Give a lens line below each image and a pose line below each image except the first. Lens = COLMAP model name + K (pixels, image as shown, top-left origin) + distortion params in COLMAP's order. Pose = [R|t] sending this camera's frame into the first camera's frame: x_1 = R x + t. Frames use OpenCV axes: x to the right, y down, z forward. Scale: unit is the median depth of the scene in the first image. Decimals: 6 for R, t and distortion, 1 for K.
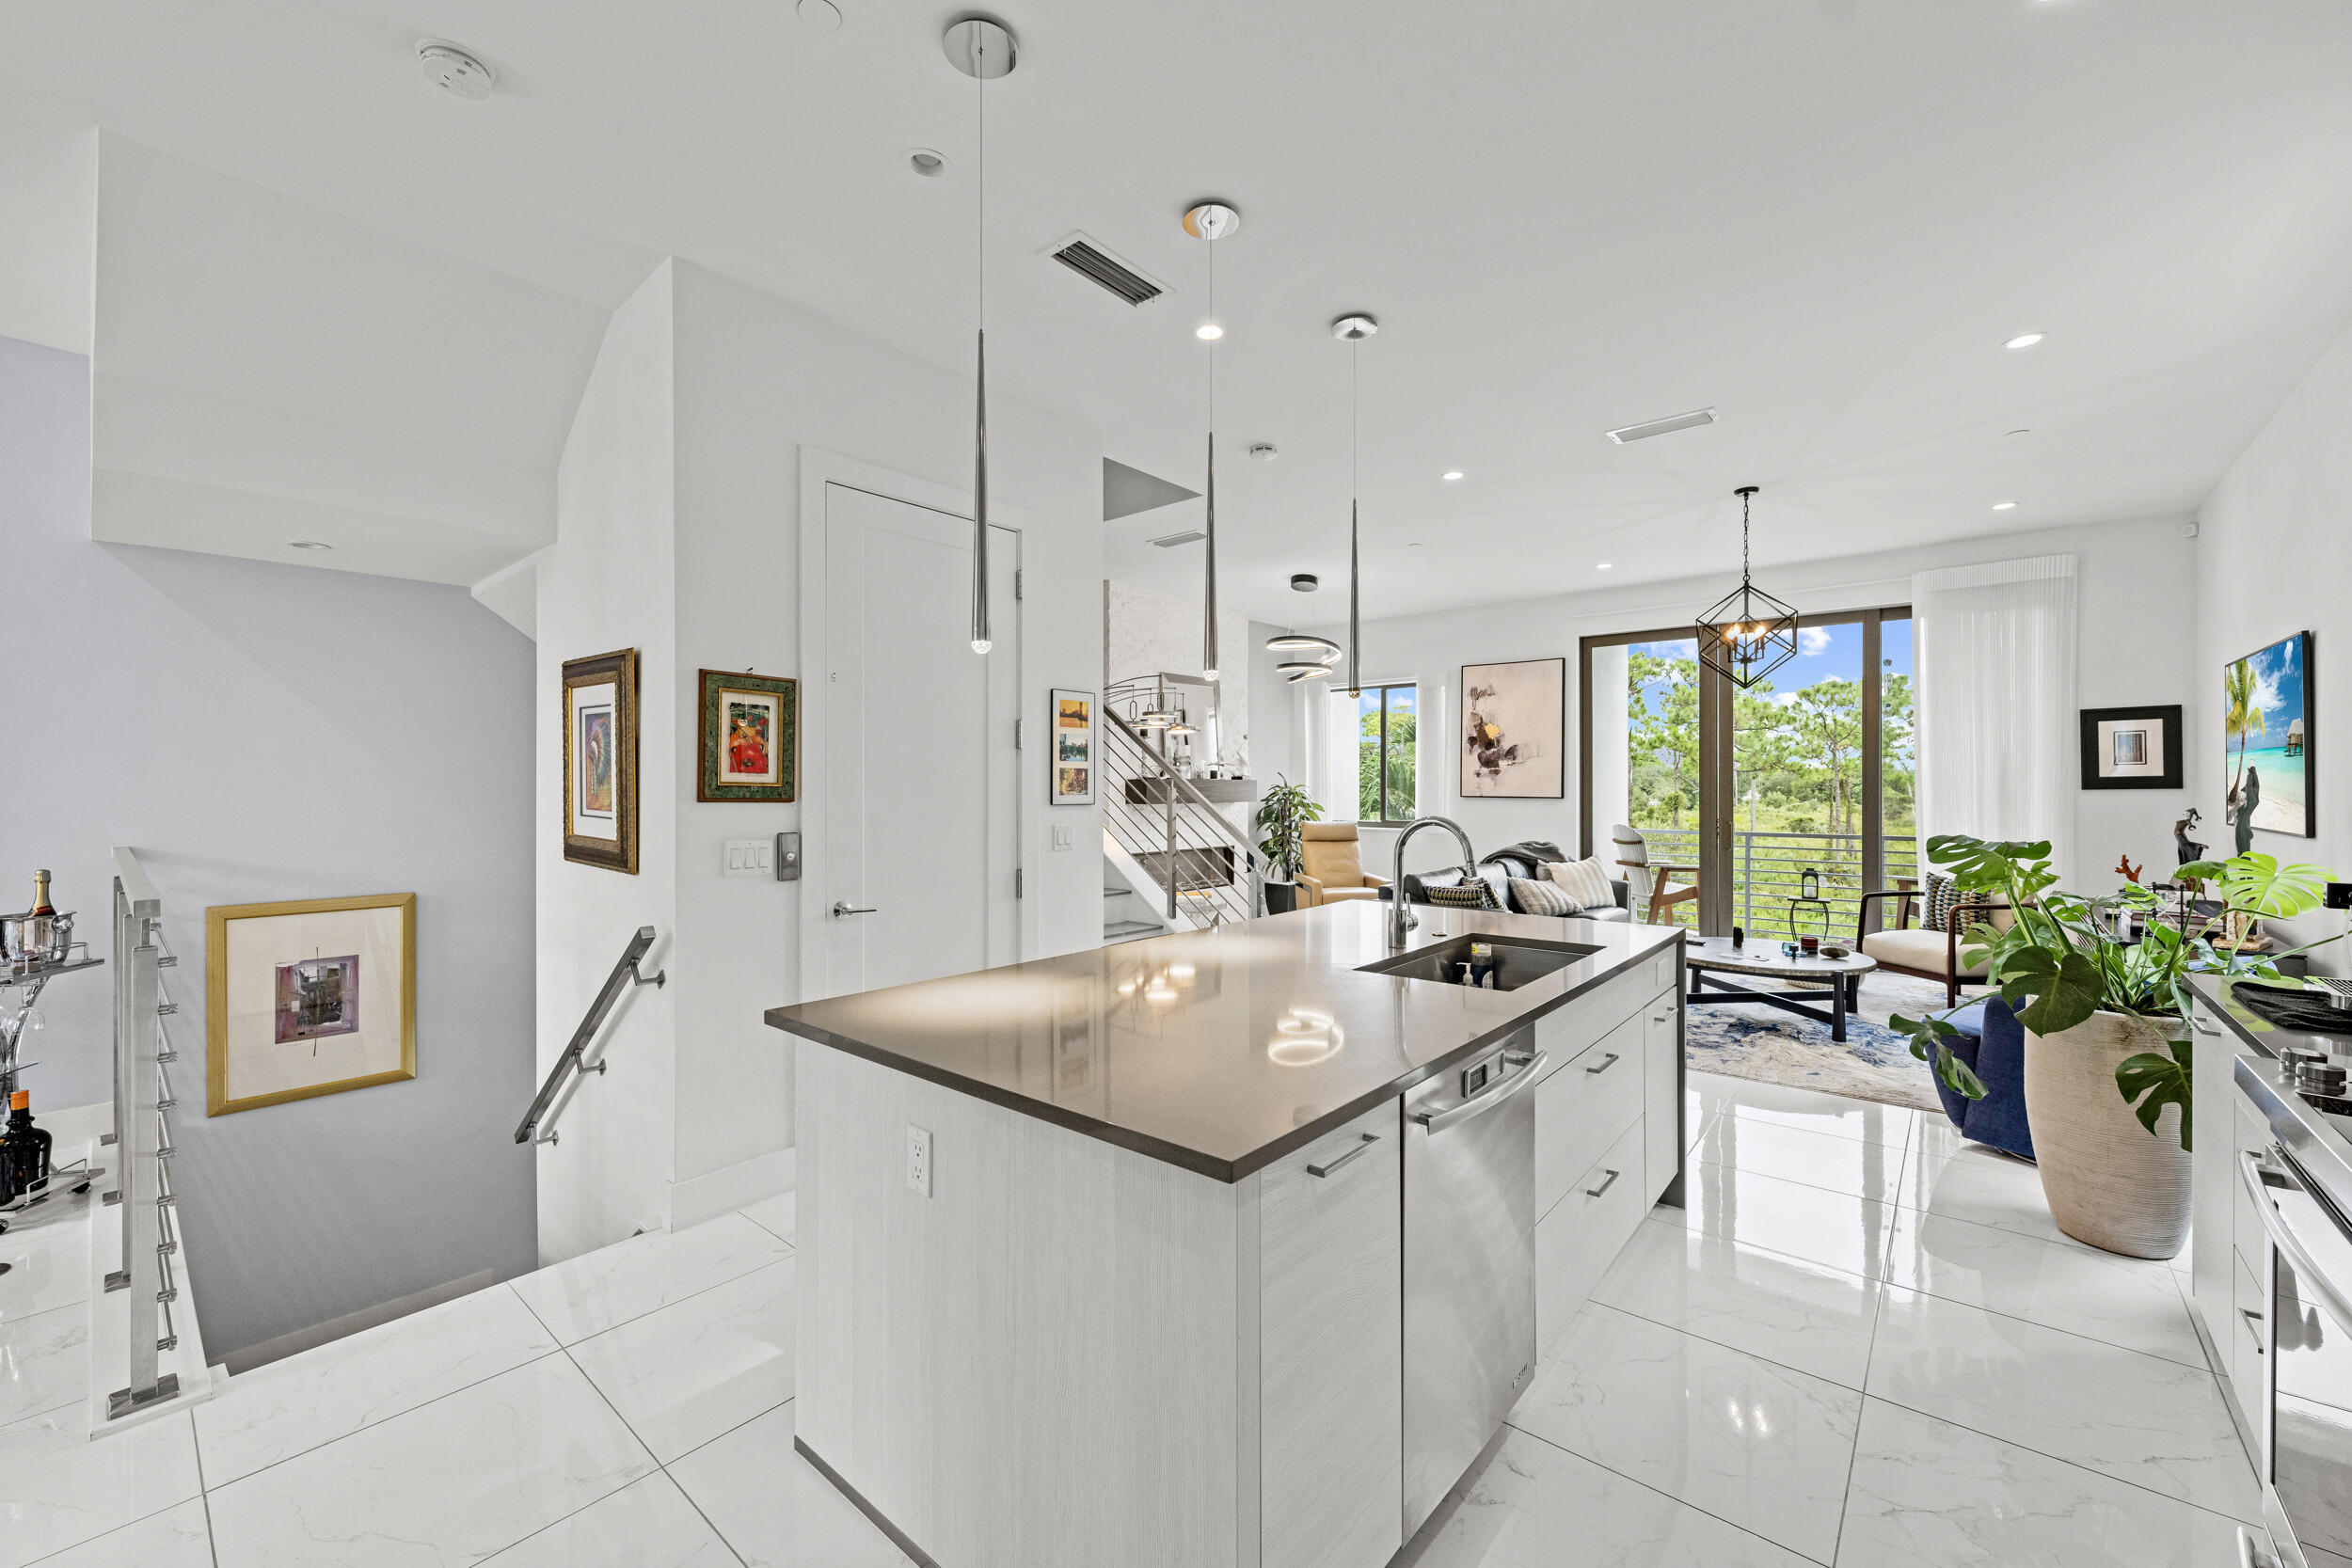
lens RADIAL K [[919.9, 0, 1176.0], [0, 919.9, 784.0], [0, 0, 1]] dist [-0.000811, -0.000262]
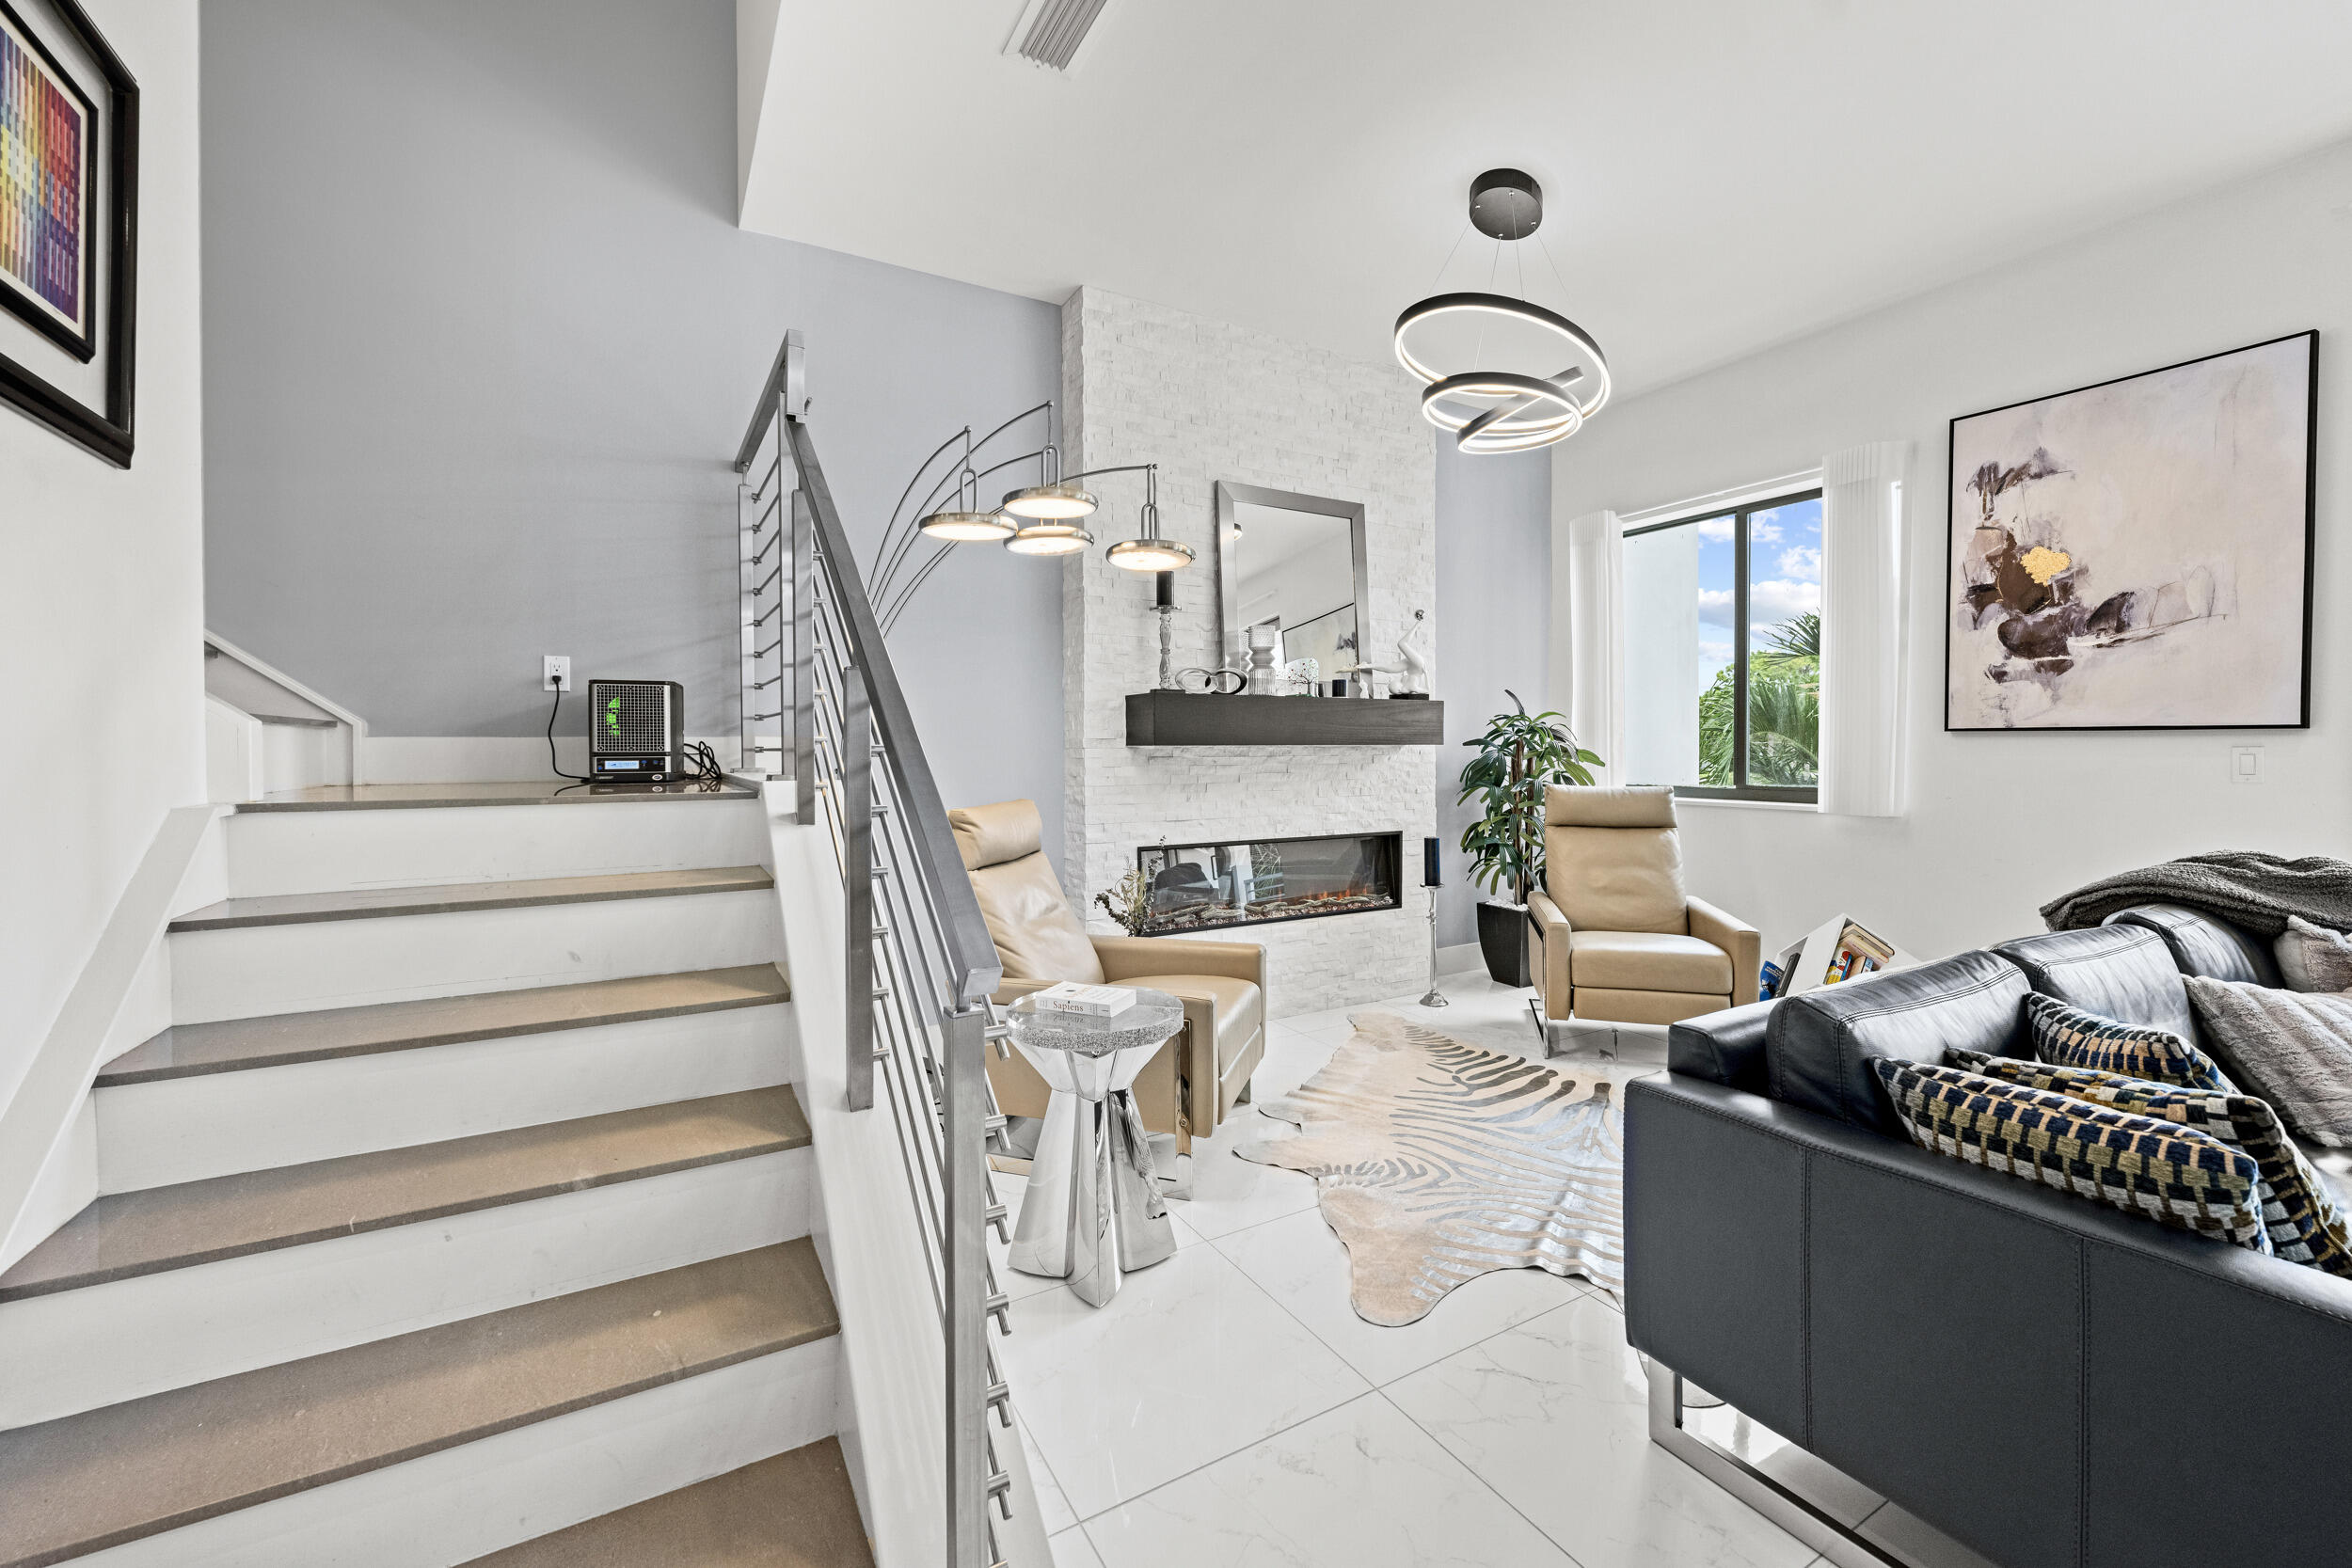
lens RADIAL K [[933.5, 0, 1180.9], [0, 933.5, 756.7], [0, 0, 1]] dist [0.000105, -0.000028]
pose [[0.941966, 0.000945, -0.335708, 0.123017], [0.002488, 0.999949, 0.009796, 0.020514], [0.335700, -0.010063, 0.941915, 0.479359]]
